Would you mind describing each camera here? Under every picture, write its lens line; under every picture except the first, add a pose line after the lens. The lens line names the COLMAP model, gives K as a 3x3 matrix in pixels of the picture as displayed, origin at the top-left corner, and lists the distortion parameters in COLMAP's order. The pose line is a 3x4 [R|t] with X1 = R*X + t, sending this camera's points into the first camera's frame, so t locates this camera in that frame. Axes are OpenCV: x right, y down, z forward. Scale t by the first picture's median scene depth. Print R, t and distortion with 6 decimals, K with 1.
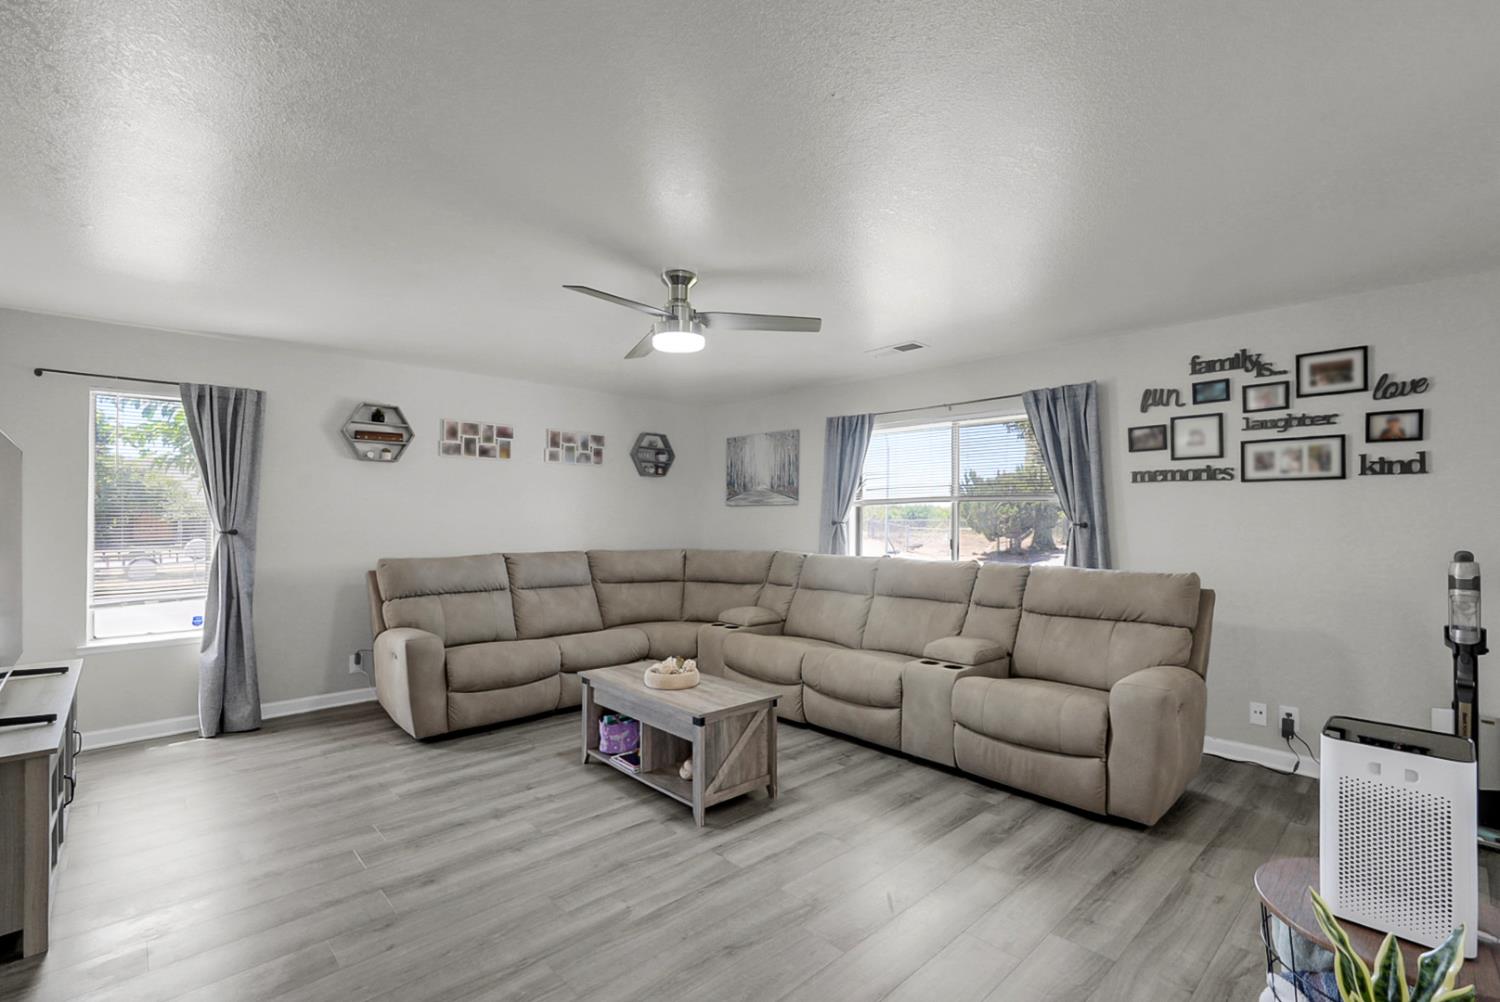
lens RADIAL K [[674.6, 0, 766.9], [0, 674.6, 511.3], [0, 0, 1]] dist [-0.009344, 0.005488]
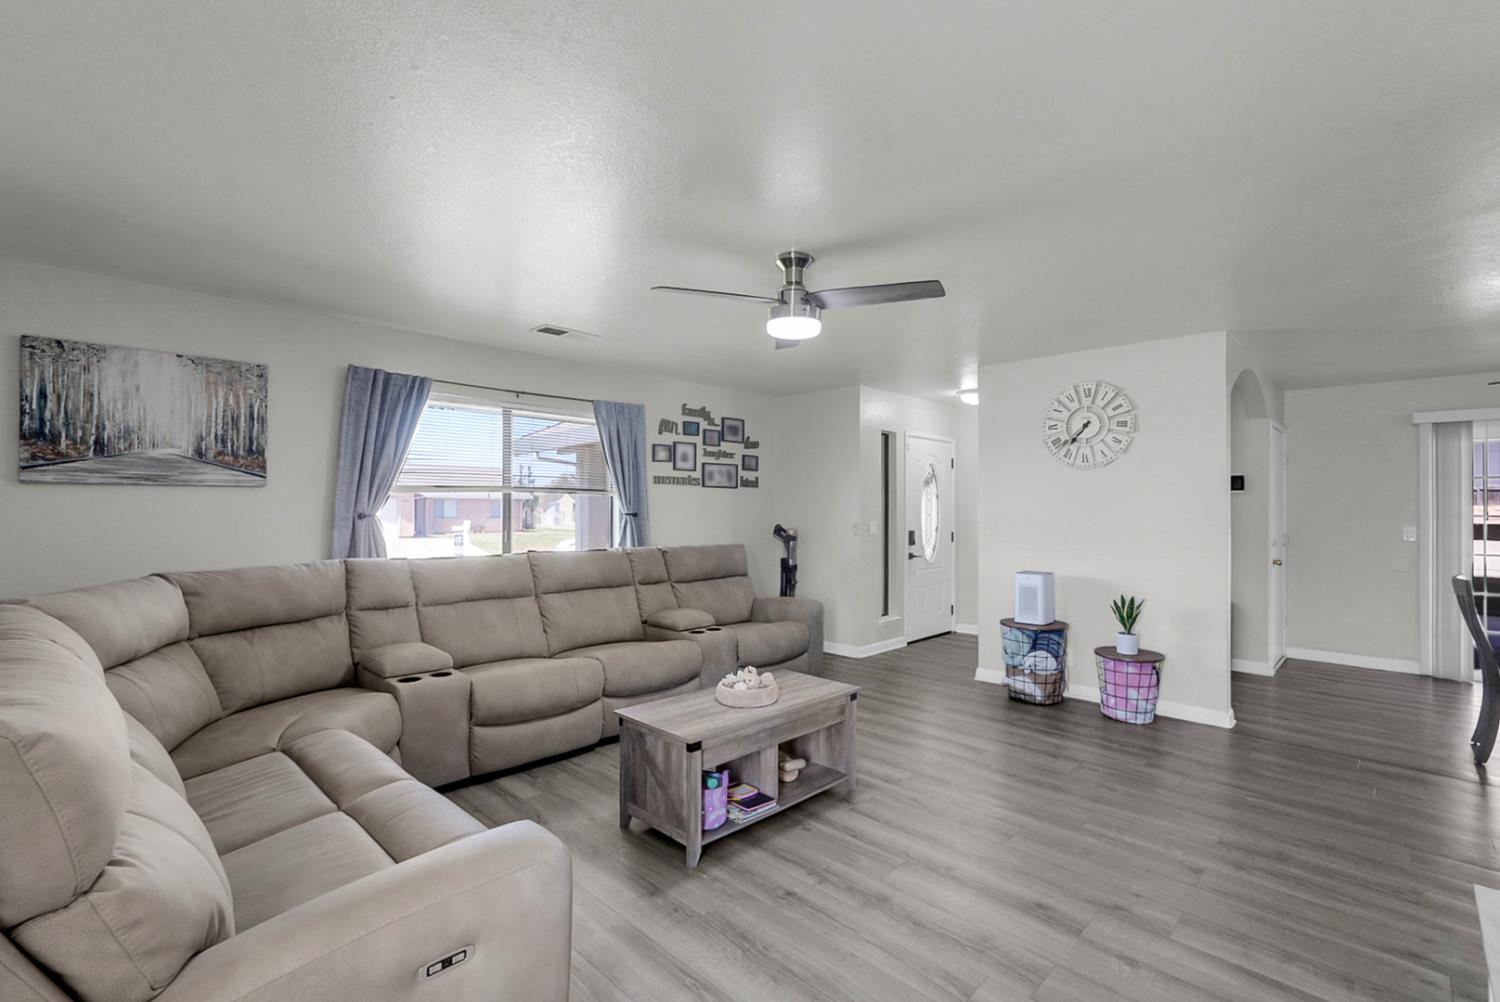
lens RADIAL K [[692.4, 0, 705.3], [0, 692.4, 504.8], [0, 0, 1]] dist [-0.001348, -0.000084]
pose [[-0.001413, -0.001104, 0.999998, -0.872418], [-0.017776, 0.999841, 0.001079, -0.002002], [-0.999841, -0.017775, -0.001433, 0.878587]]
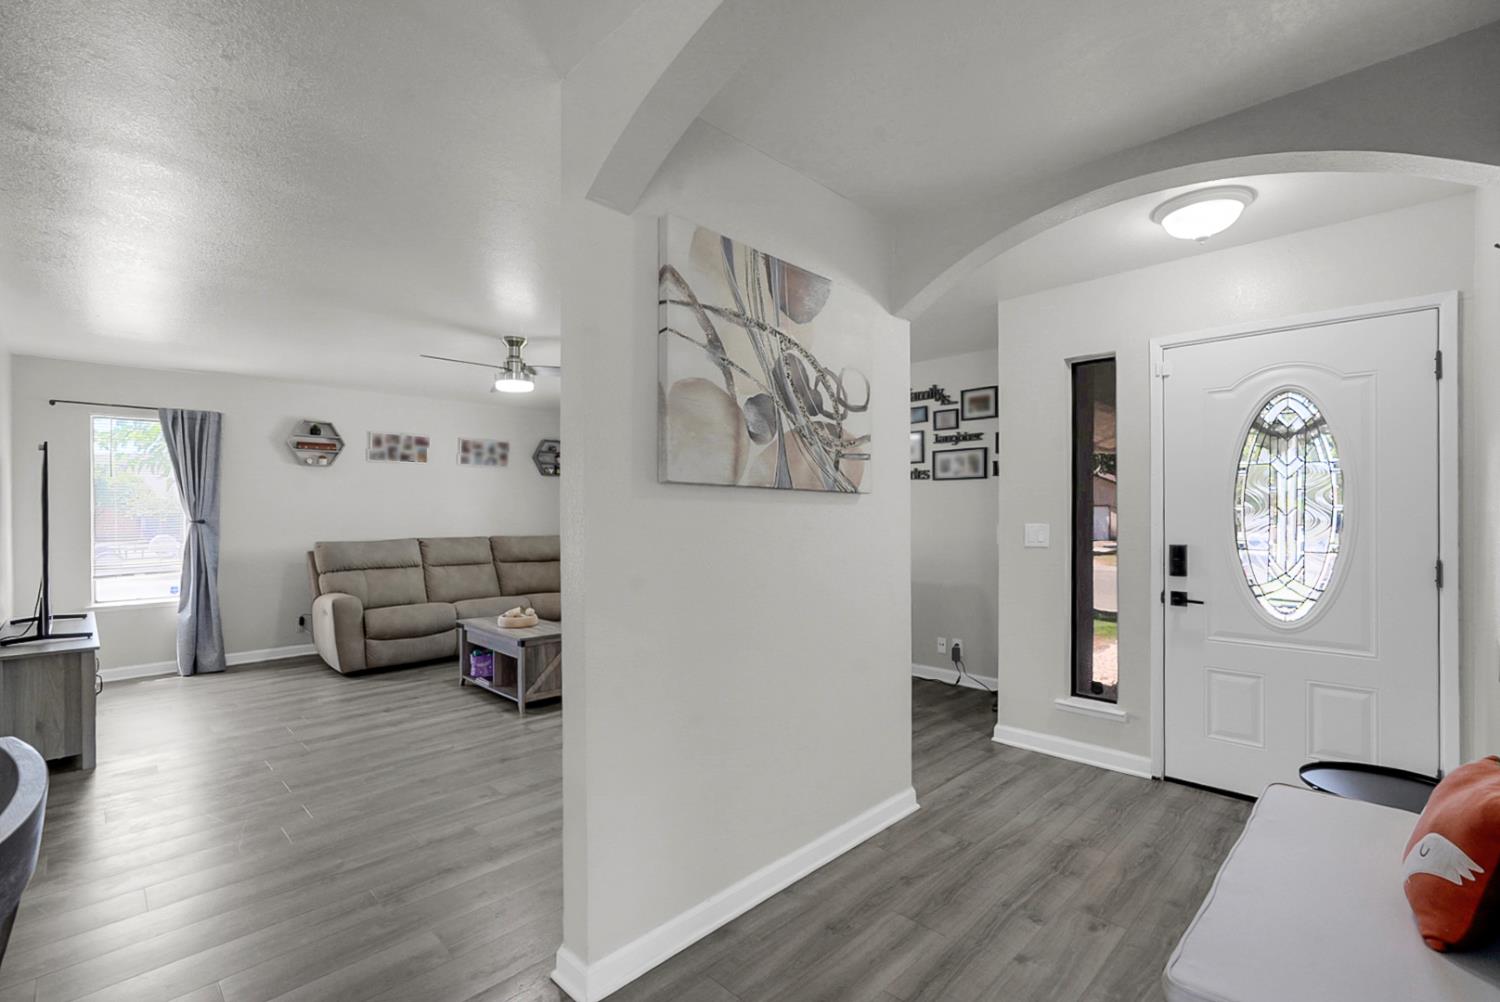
lens RADIAL K [[679.6, 0, 754.0], [0, 679.6, 514.9], [0, 0, 1]] dist [-0.001413, 0.000633]
pose [[0.999864, -0.005654, 0.015485, 0.275544], [0.005438, 0.999887, 0.014012, 0.005462], [-0.015562, -0.013926, 0.999782, -0.356857]]
